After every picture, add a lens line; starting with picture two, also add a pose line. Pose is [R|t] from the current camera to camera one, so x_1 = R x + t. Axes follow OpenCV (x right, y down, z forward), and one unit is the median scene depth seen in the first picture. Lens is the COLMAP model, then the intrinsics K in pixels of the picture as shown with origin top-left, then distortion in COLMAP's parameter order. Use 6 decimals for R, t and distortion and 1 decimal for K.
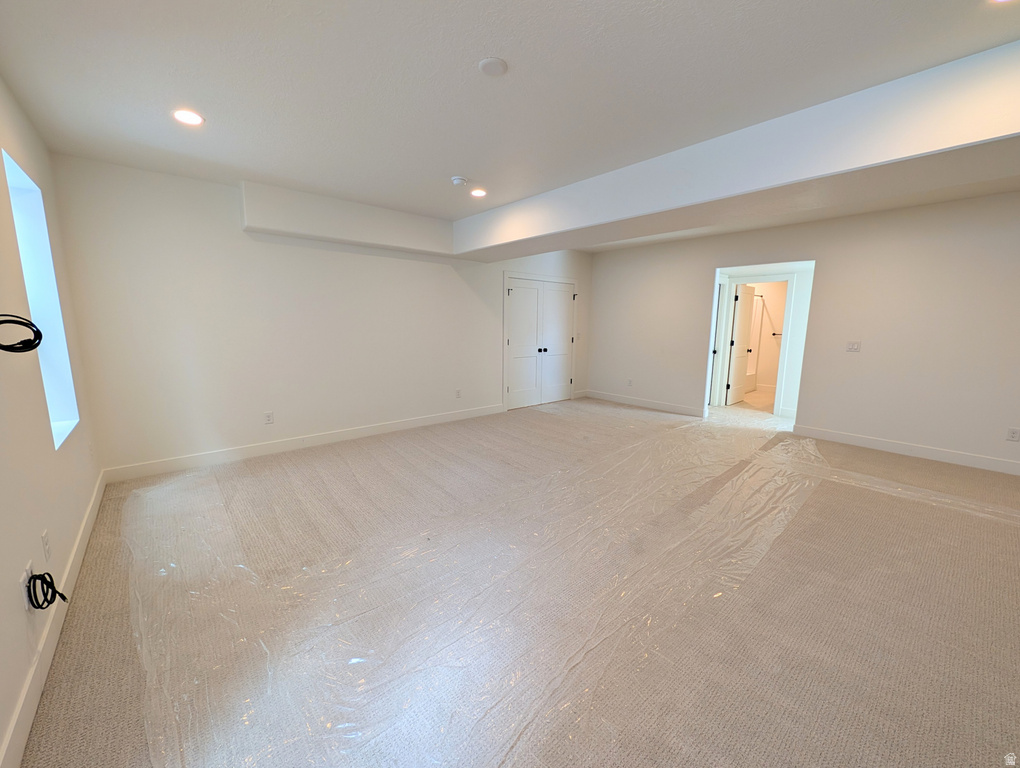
lens RADIAL K [[393.8, 0, 512.1], [0, 393.8, 384.5], [0, 0, 1]] dist [0.000182, -0.000123]
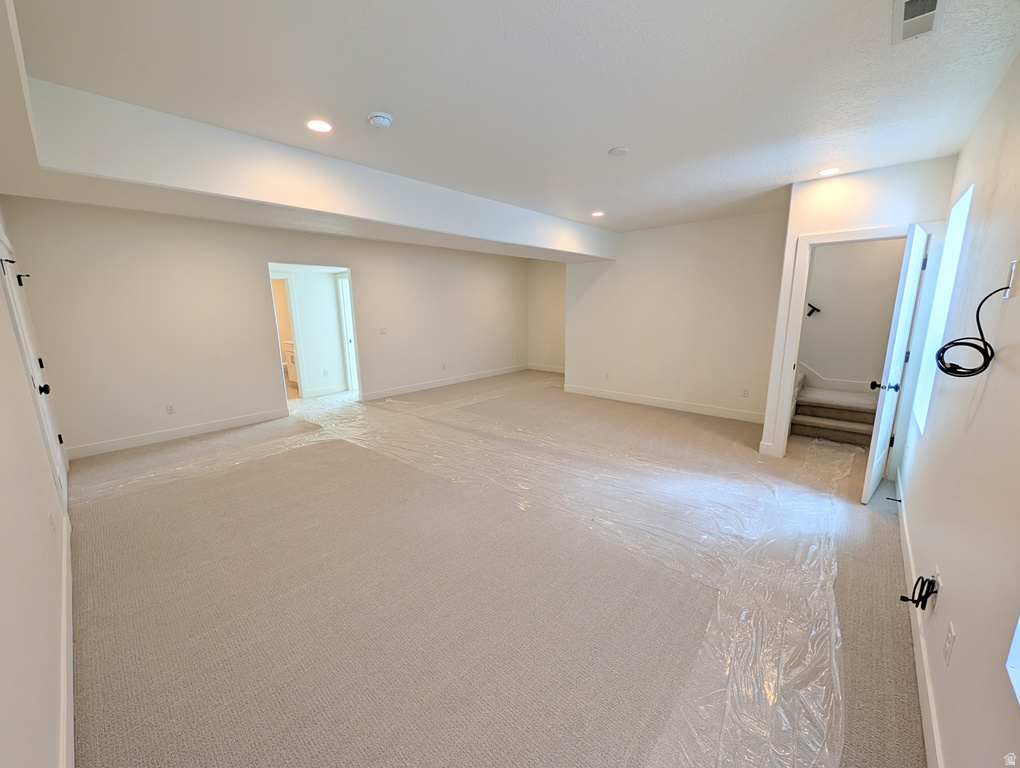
lens RADIAL K [[393.8, 0, 512.1], [0, 393.8, 384.5], [0, 0, 1]] dist [0.000182, -0.000123]
pose [[-0.129438, -0.205049, 0.970155, -0.671329], [0.174825, 0.958340, 0.225877, -0.154482], [-0.976054, 0.198844, -0.088198, 0.705695]]
